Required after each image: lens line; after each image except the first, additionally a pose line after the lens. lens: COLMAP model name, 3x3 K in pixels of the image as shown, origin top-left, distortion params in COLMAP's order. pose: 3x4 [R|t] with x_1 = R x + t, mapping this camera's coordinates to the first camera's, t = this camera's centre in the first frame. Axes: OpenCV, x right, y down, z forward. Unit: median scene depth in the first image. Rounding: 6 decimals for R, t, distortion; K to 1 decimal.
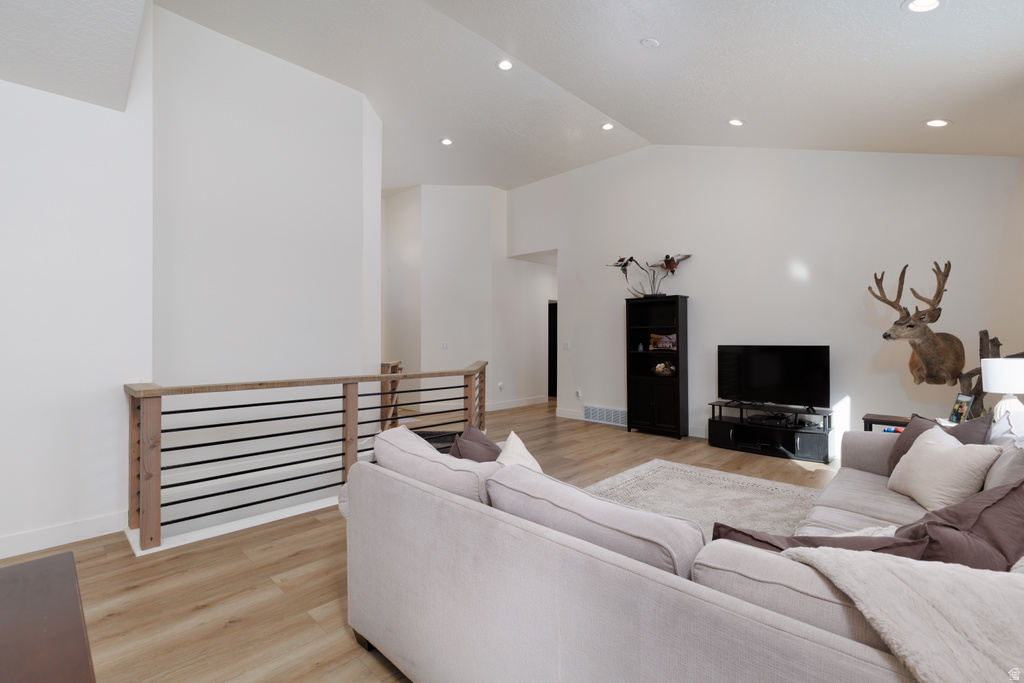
lens RADIAL K [[457.4, 0, 514.7], [0, 457.4, 340.2], [0, 0, 1]] dist [0.009910, -0.002547]
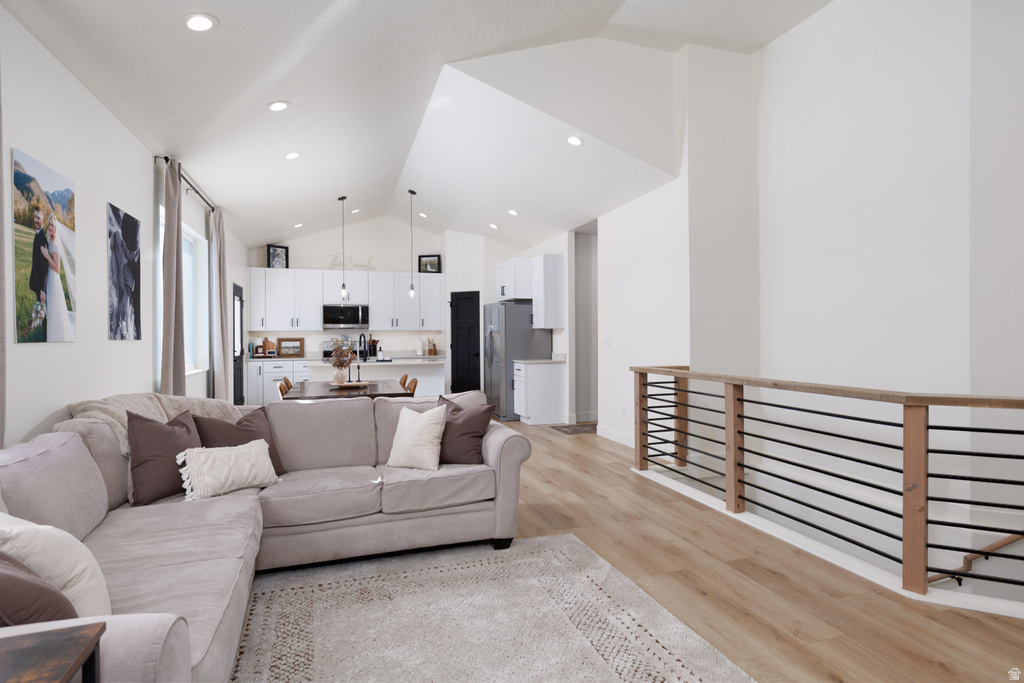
lens RADIAL K [[546.6, 0, 514.7], [0, 546.6, 338.7], [0, 0, 1]] dist [-0.000856, 0.002087]
pose [[-0.468605, 0.008343, -0.883368, 0.502689], [0.005874, 0.999963, 0.006328, 0.000319], [0.883388, -0.002223, -0.468637, 0.742298]]
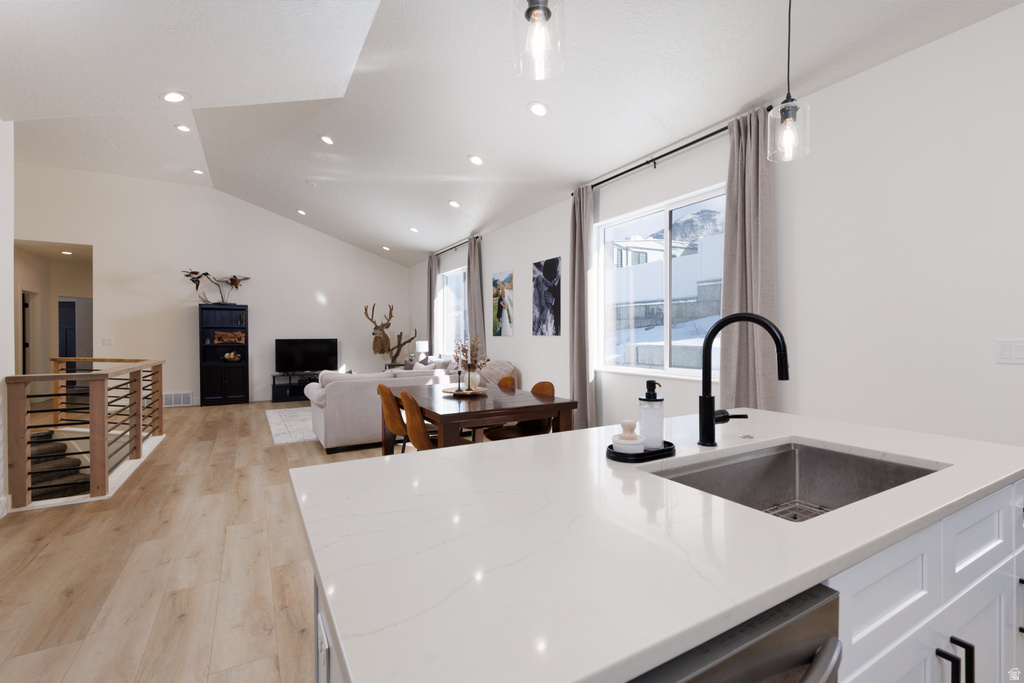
lens RADIAL K [[457.4, 0, 515.9], [0, 457.4, 339.9], [0, 0, 1]] dist [0.009910, -0.002547]
pose [[0.276264, -0.008217, 0.961047, -0.857645], [0.003524, 0.999965, 0.007537, 0.005064], [-0.961075, 0.001305, 0.276283, -0.240704]]
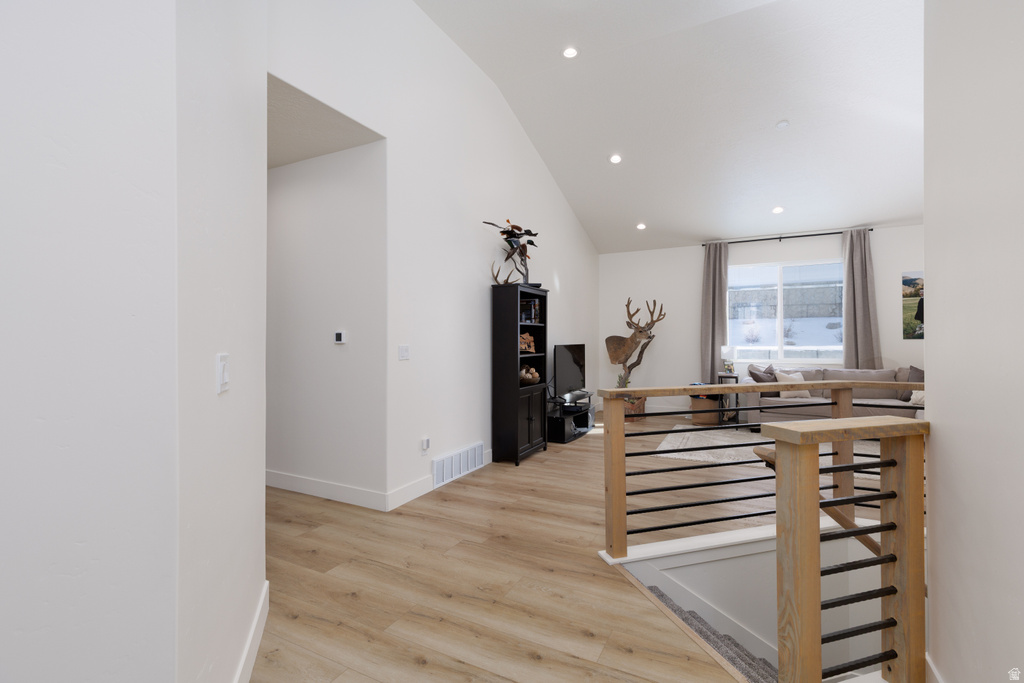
lens RADIAL K [[457.4, 0, 515.5], [0, 457.4, 339.6], [0, 0, 1]] dist [0.009910, -0.002547]
pose [[-0.288363, 0.005025, 0.957508, -0.515532], [0.008218, 0.999962, -0.002773, 0.000834], [-0.957486, 0.007069, -0.288394, 1.389646]]
